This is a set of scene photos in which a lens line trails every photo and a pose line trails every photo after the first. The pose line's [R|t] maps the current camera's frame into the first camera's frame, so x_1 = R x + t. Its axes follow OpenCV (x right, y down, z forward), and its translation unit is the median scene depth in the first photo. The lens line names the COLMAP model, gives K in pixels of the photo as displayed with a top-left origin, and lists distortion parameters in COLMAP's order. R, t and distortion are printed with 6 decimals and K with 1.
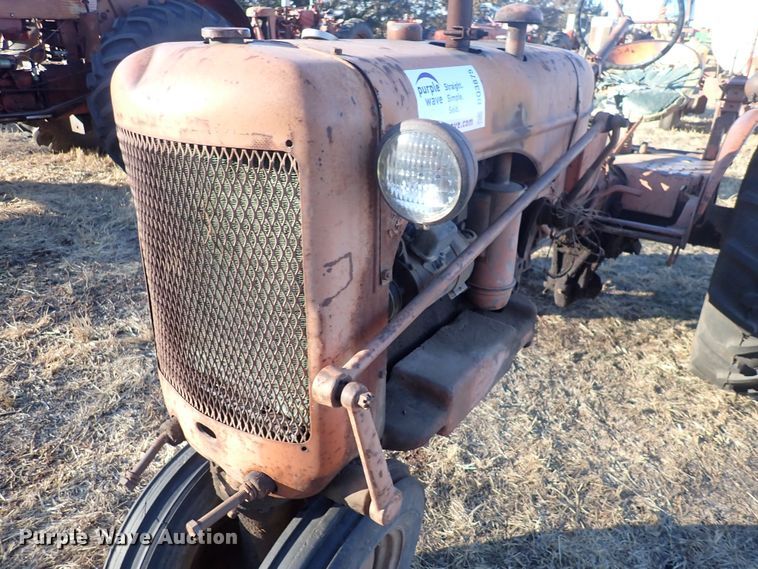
lens RADIAL K [[537.1, 0, 371.6], [0, 537.1, 287.8], [0, 0, 1]] dist [0.000688, -0.009791]
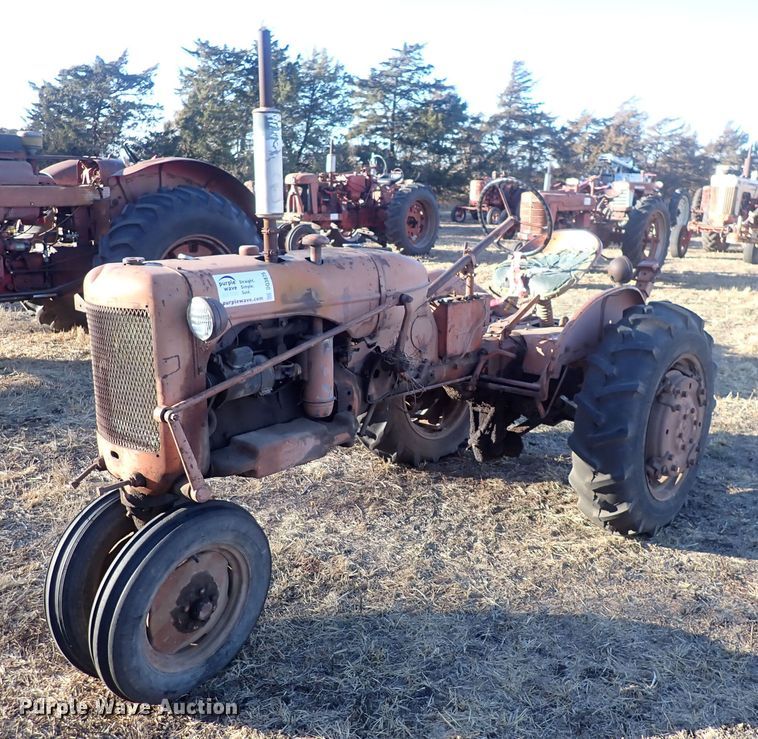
lens RADIAL K [[706.3, 0, 375.8], [0, 706.3, 374.8], [0, 0, 1]] dist [-0.012279, 0.000000]
pose [[0.995562, 0.008627, -0.093714, 0.295784], [-0.026677, 0.980815, -0.193108, 0.156672], [0.090250, 0.194751, 0.976692, -0.494185]]
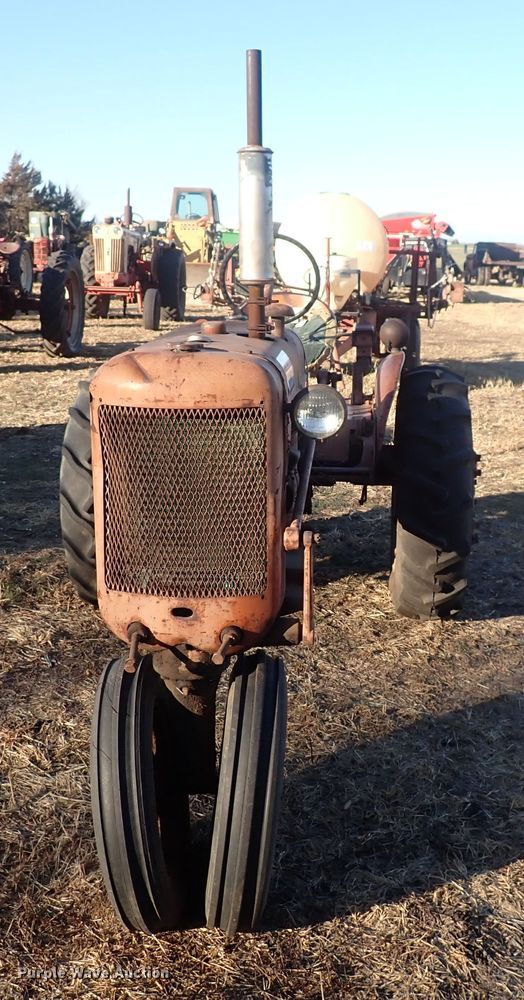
lens RADIAL K [[949.4, 0, 225.6], [0, 949.4, 498.8], [0, 0, 1]] dist [0.006942, 0.000000]
pose [[0.879224, -0.137213, 0.456220, -0.453427], [0.218177, 0.967272, -0.129552, 0.114031], [-0.423513, 0.213442, 0.880386, -0.446428]]
